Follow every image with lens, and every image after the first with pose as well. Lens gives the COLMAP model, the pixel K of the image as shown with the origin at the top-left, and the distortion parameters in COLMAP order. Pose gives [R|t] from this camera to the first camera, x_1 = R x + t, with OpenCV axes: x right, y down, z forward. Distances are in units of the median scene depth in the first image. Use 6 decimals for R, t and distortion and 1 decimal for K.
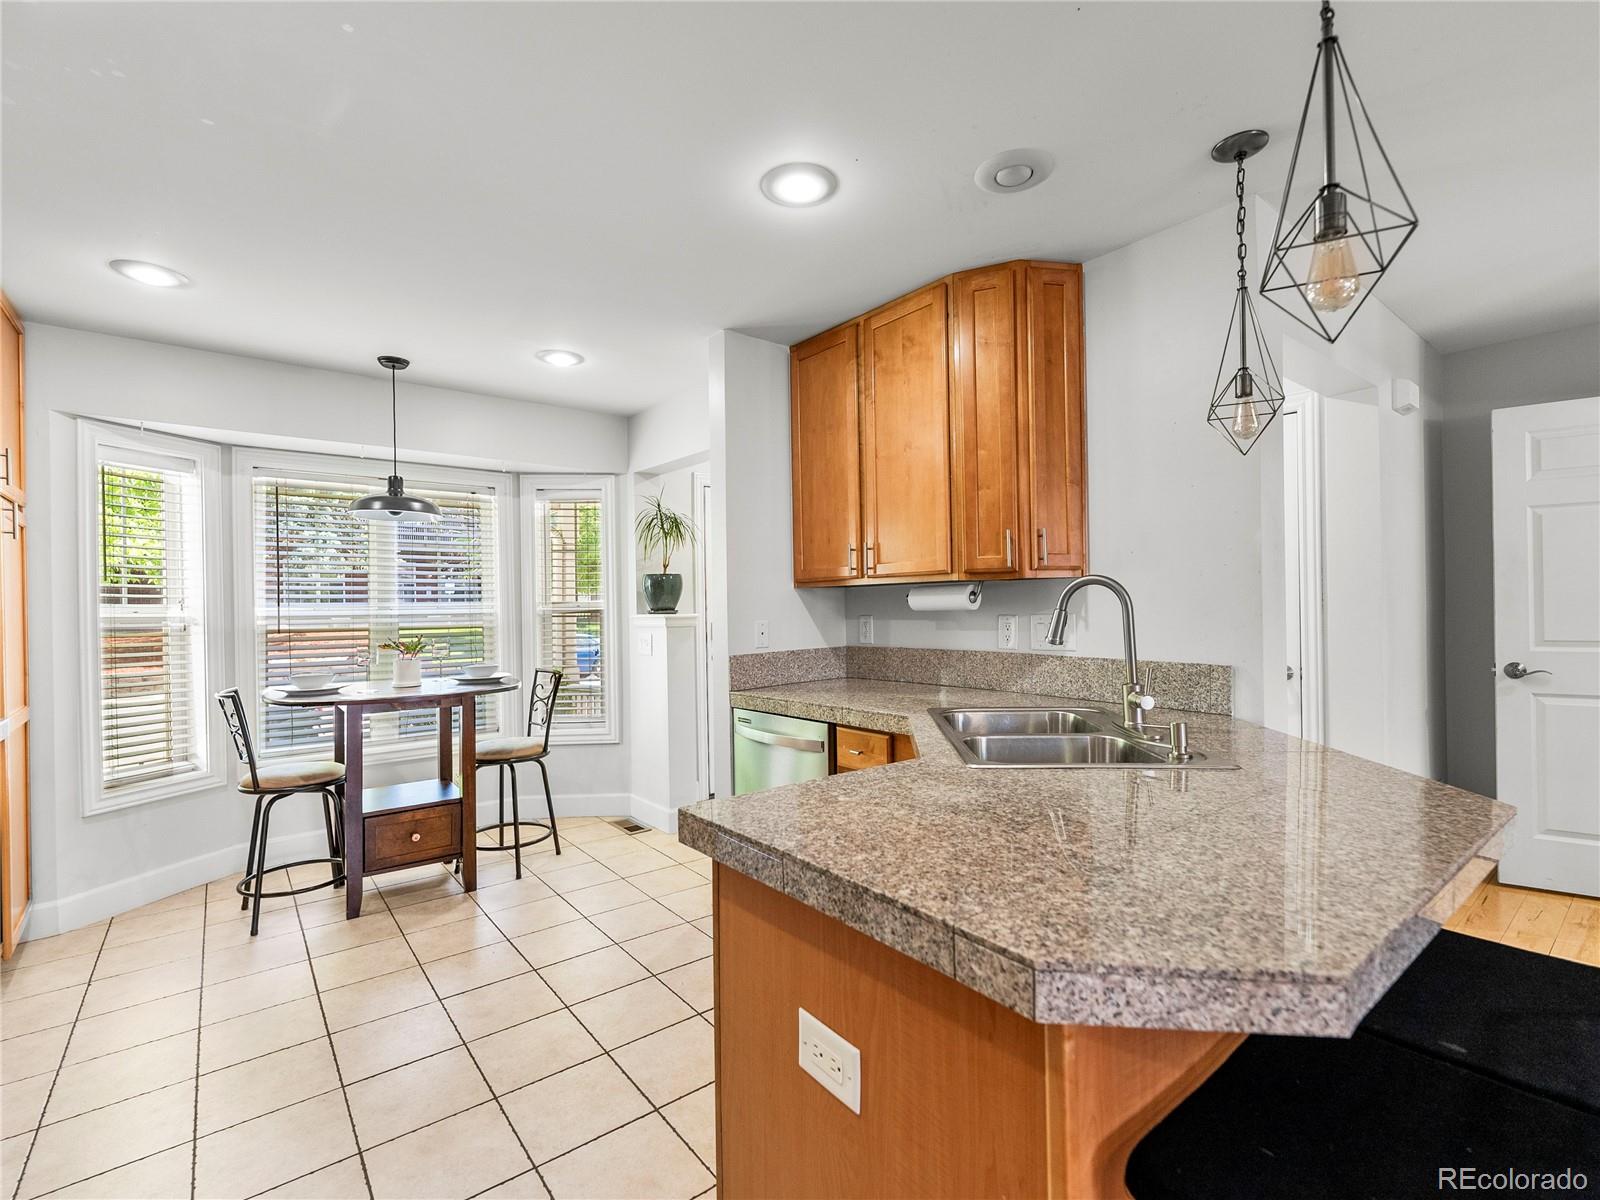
lens RADIAL K [[726.7, 0, 806.8], [0, 726.7, 605.3], [0, 0, 1]] dist [0.001009, -0.001487]
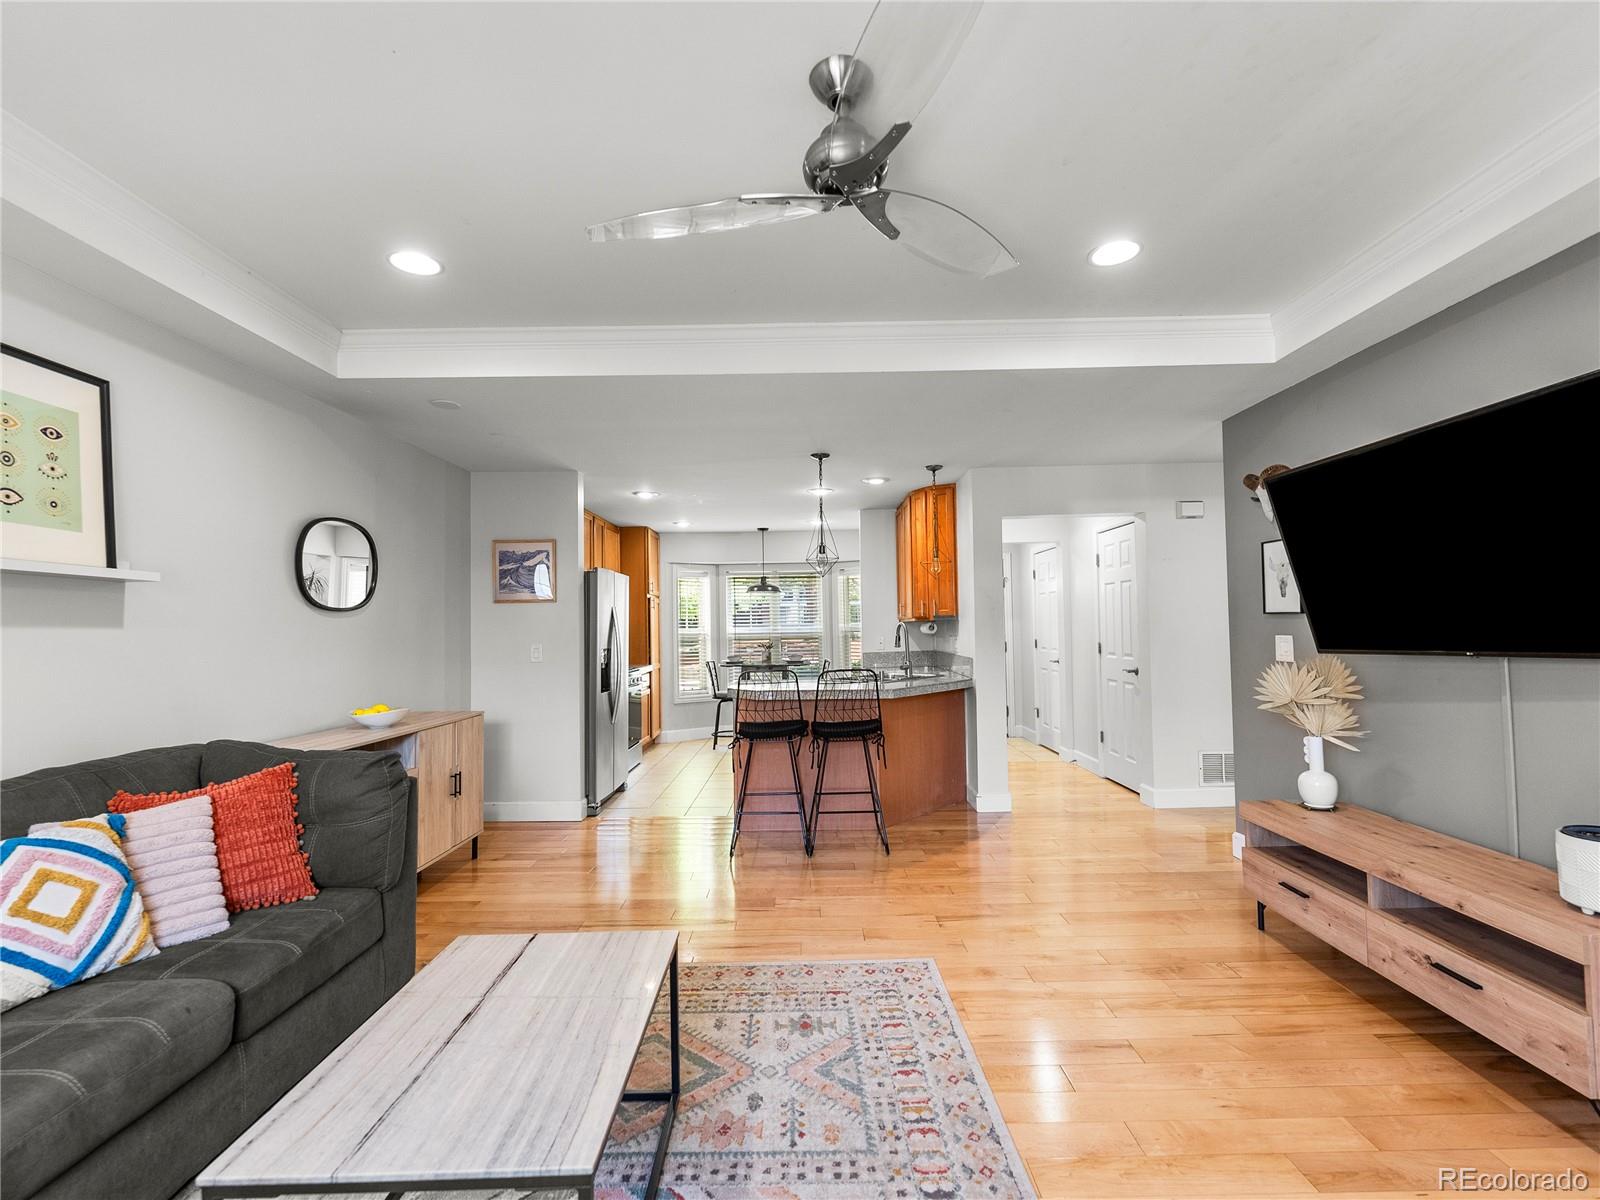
lens RADIAL K [[736.4, 0, 807.3], [0, 736.4, 605.9], [0, 0, 1]] dist [-0.000164, -0.001873]
pose [[0.774674, -0.016139, -0.632155, 1.303567], [0.003512, 0.999769, -0.021220, -0.028677], [0.632351, 0.014219, 0.774552, -0.963588]]
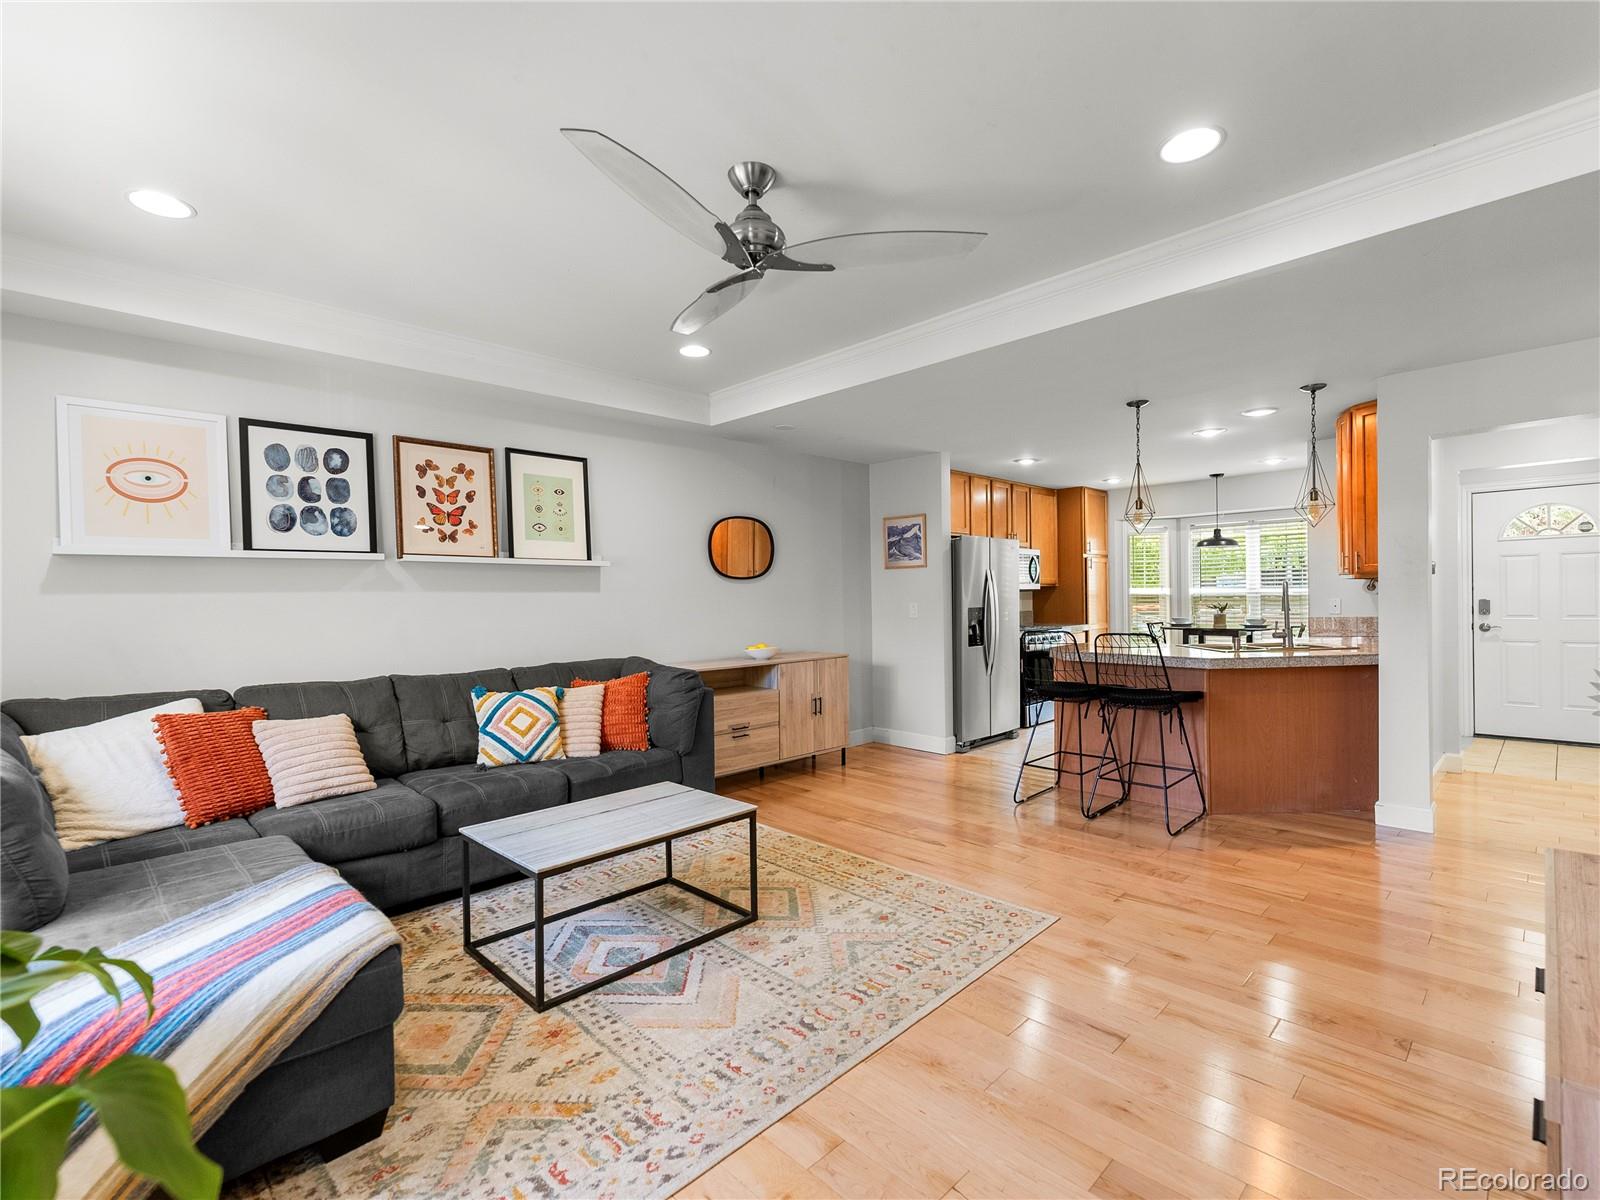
lens RADIAL K [[736.4, 0, 807.3], [0, 736.4, 605.9], [0, 0, 1]] dist [-0.000164, -0.001873]
pose [[0.096067, 0.027159, -0.995004, 1.764373], [0.014850, 0.999477, 0.028714, -0.033201], [0.995264, -0.017534, 0.095613, -0.501014]]
